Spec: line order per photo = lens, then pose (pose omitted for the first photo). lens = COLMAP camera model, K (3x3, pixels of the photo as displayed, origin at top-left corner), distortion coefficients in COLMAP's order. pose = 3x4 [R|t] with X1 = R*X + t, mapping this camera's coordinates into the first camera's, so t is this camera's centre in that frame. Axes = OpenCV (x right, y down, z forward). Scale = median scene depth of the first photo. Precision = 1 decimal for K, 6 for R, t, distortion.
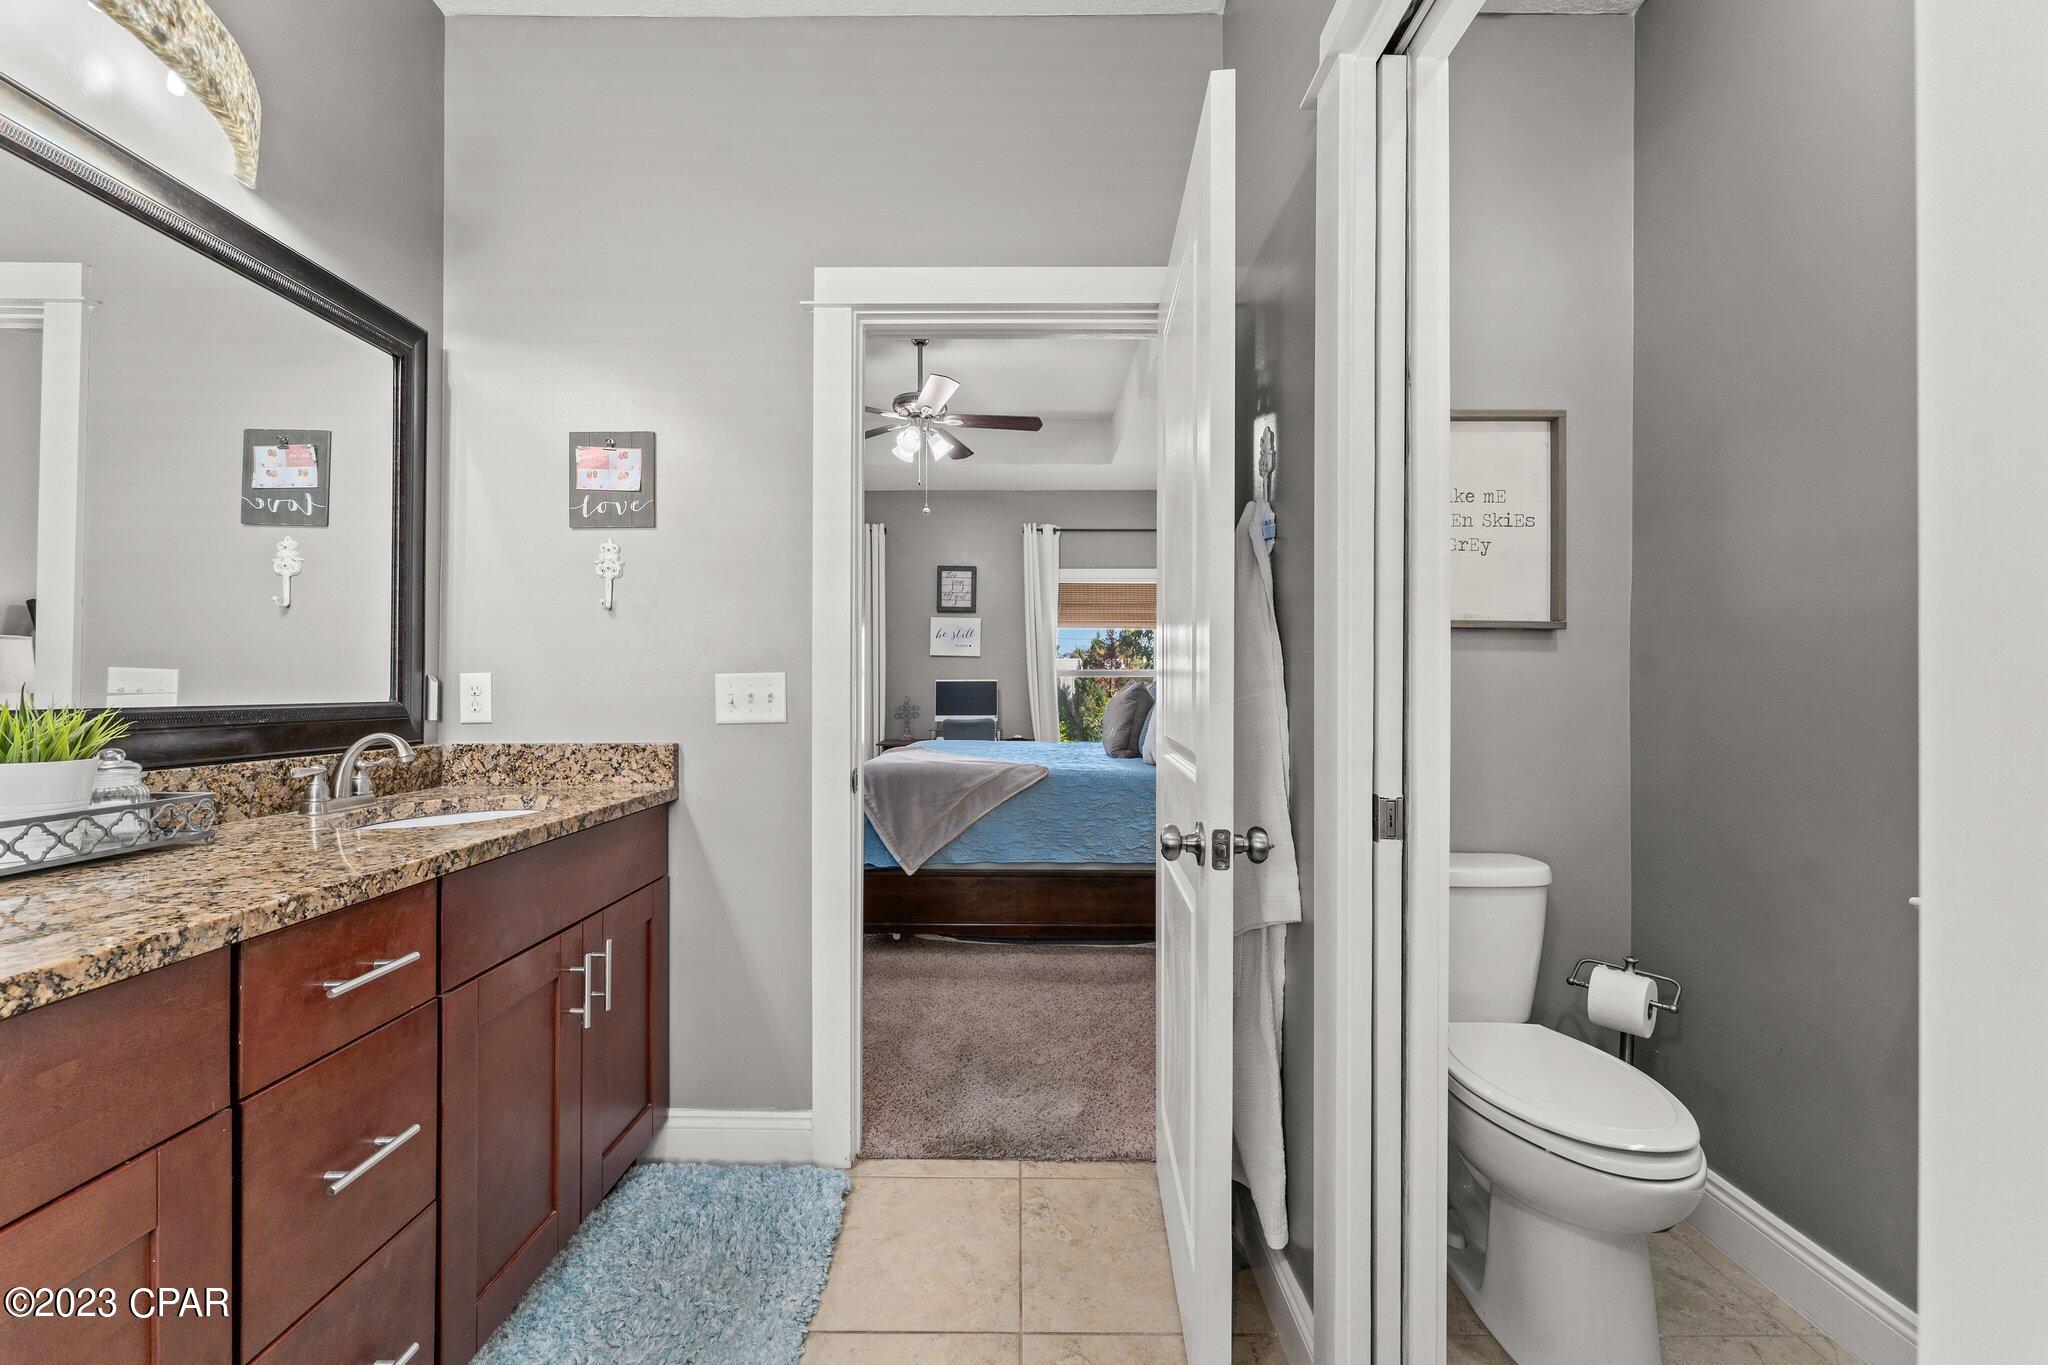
lens RADIAL K [[819.6, 0, 1025.6], [0, 819.6, 684.5], [0, 0, 1]] dist [-0.004659, 0.000753]
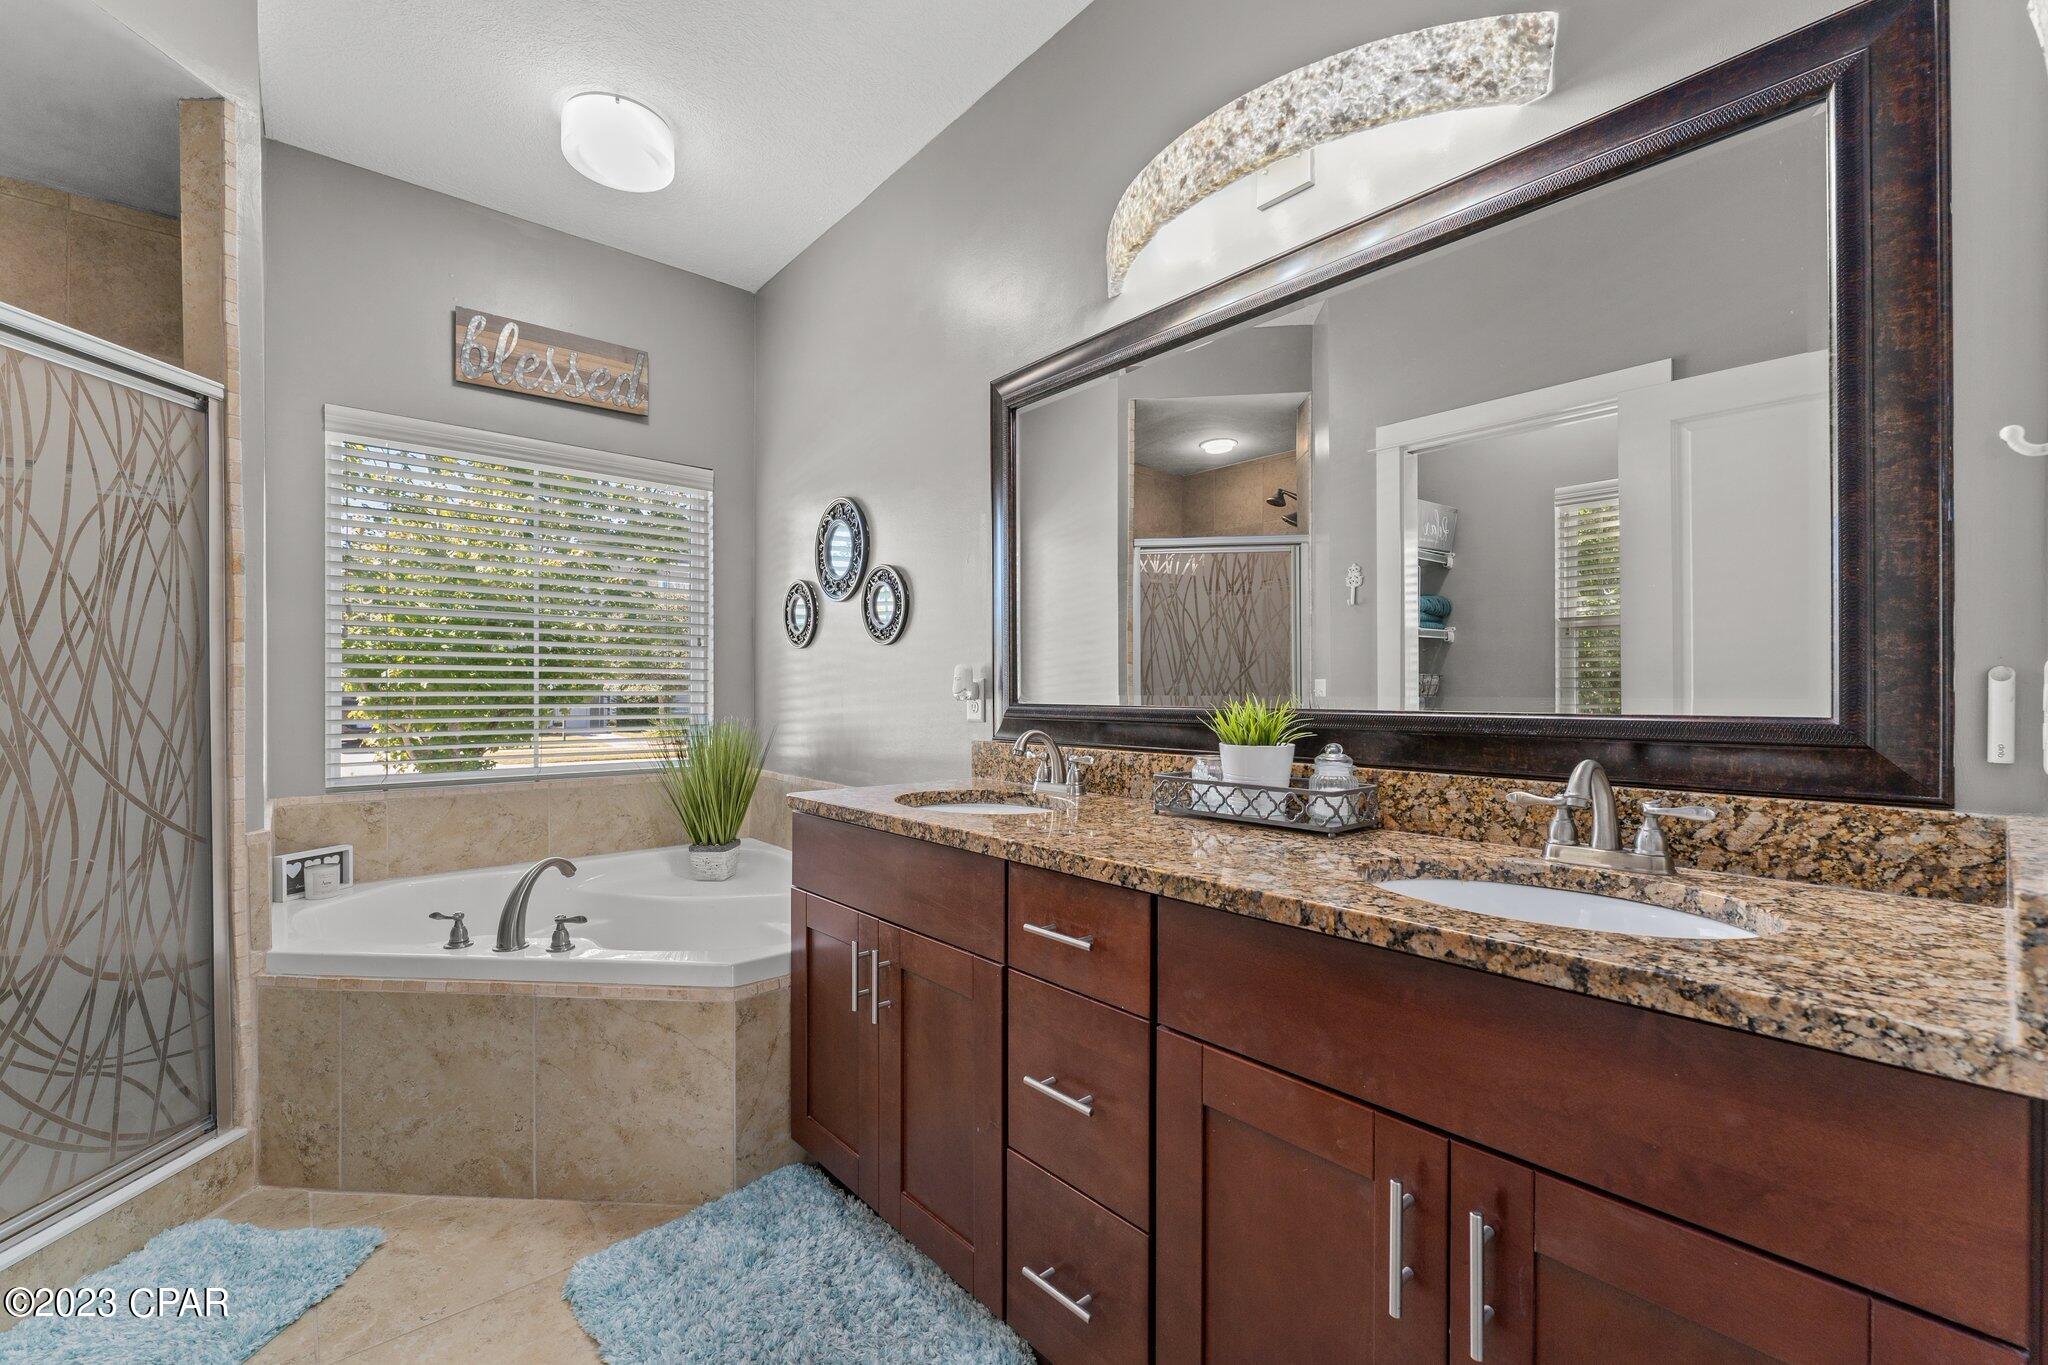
lens RADIAL K [[819.6, 0, 993.1], [0, 819.6, 691.8], [0, 0, 1]] dist [-0.004659, 0.000753]
pose [[-0.763811, -0.000989, -0.645439, 0.026888], [0.000963, 0.999996, -0.002671, 0.006033], [0.645439, -0.002662, -0.763807, 1.586484]]
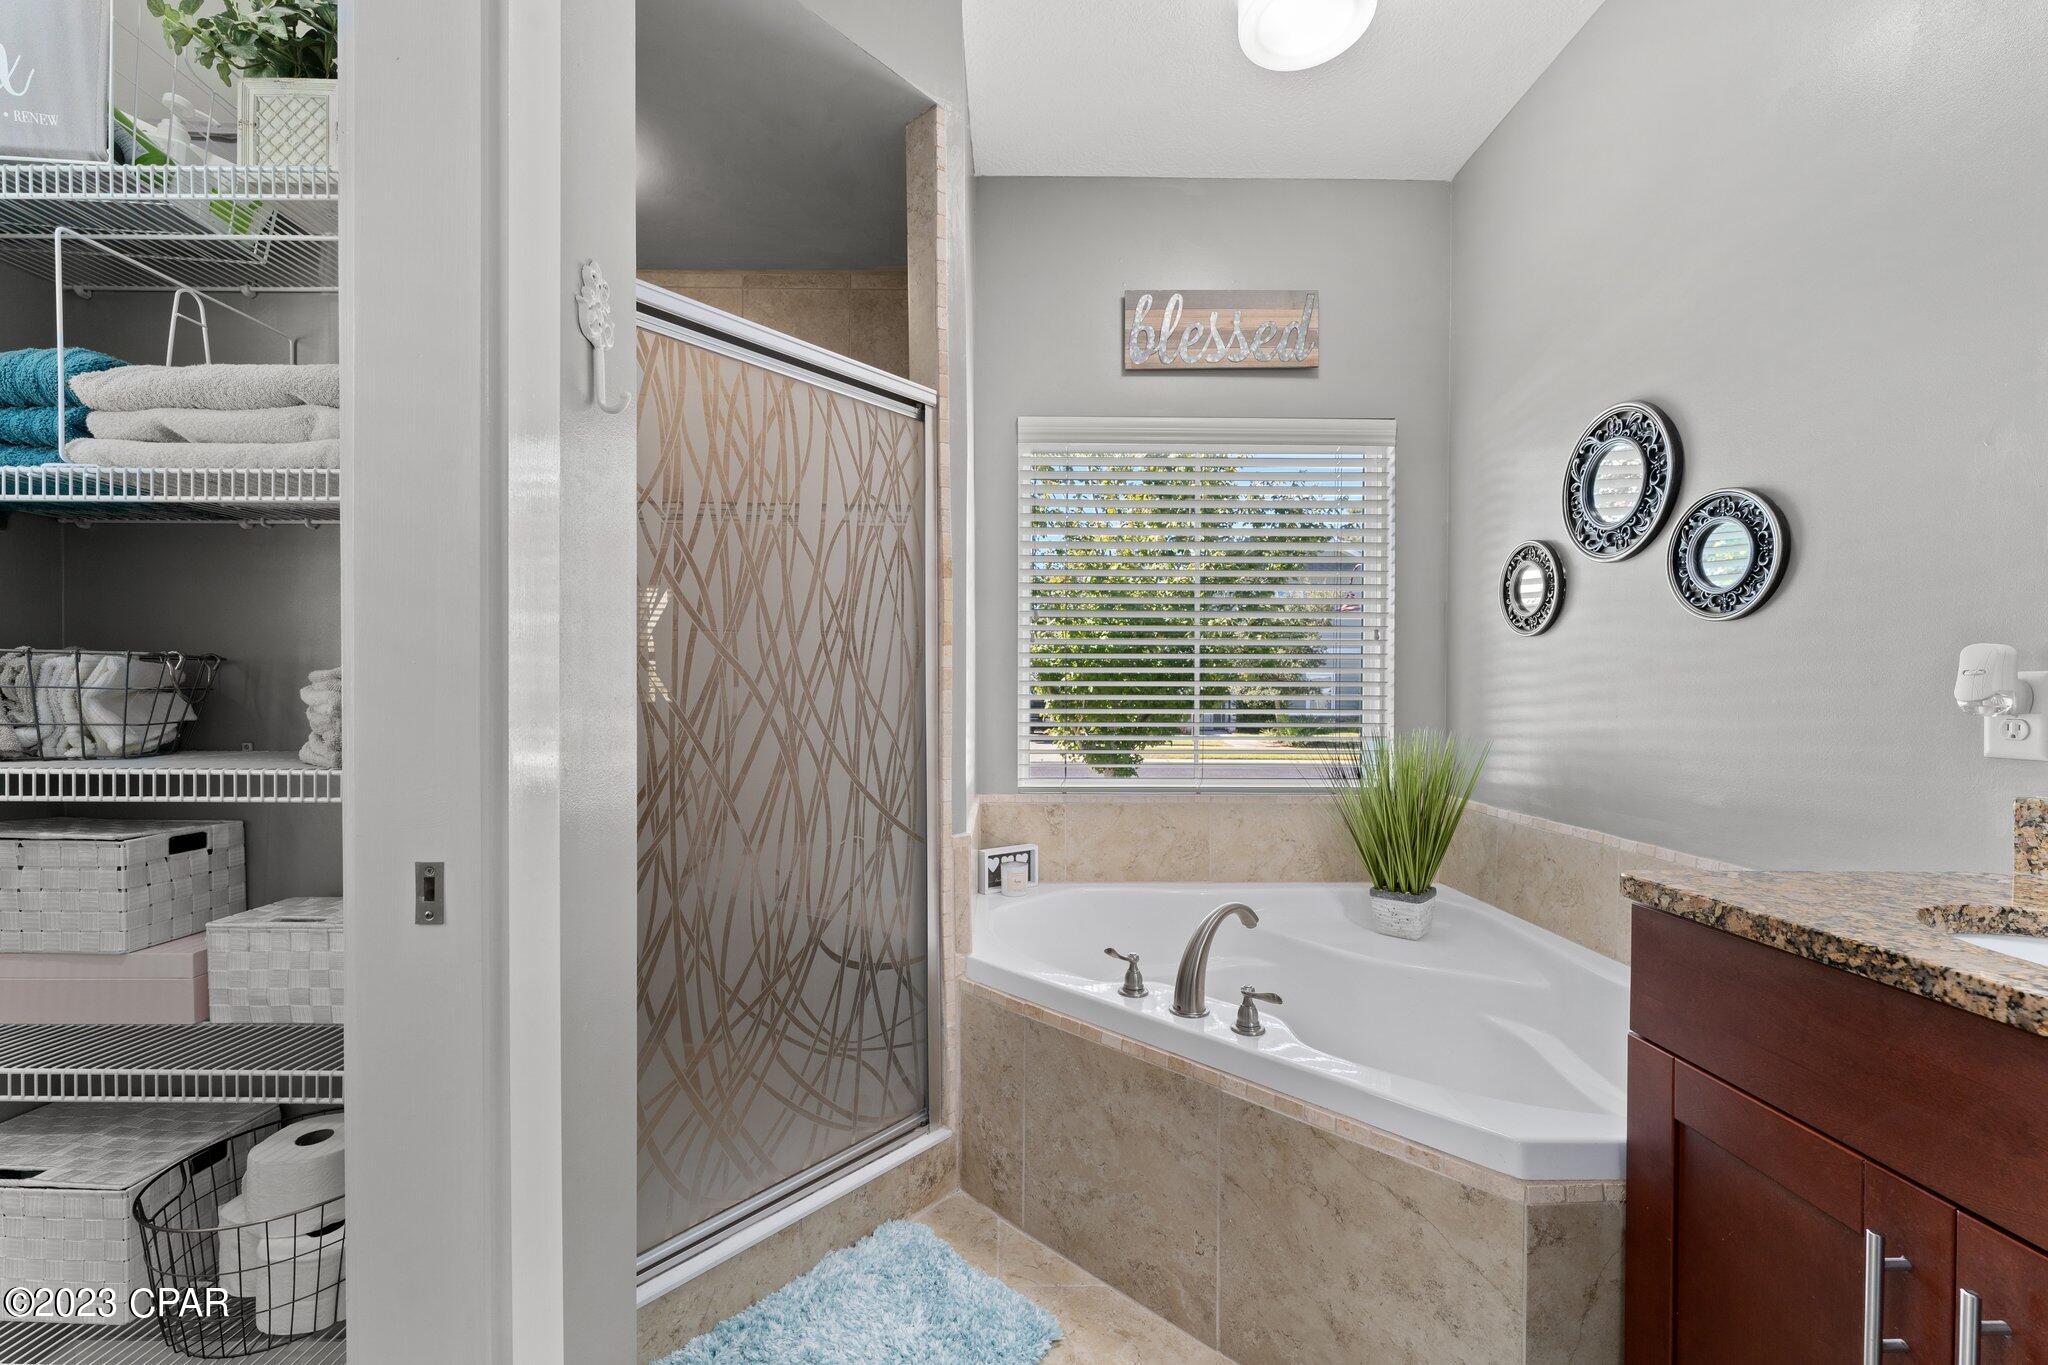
lens RADIAL K [[819.6, 0, 1015.8], [0, 819.6, 696.6], [0, 0, 1]] dist [-0.004659, 0.000753]
pose [[-0.999983, -0.004236, -0.003960, 0.008594], [-0.004234, 0.999991, -0.000537, 0.005044], [0.003962, -0.000520, -0.999992, 1.272272]]
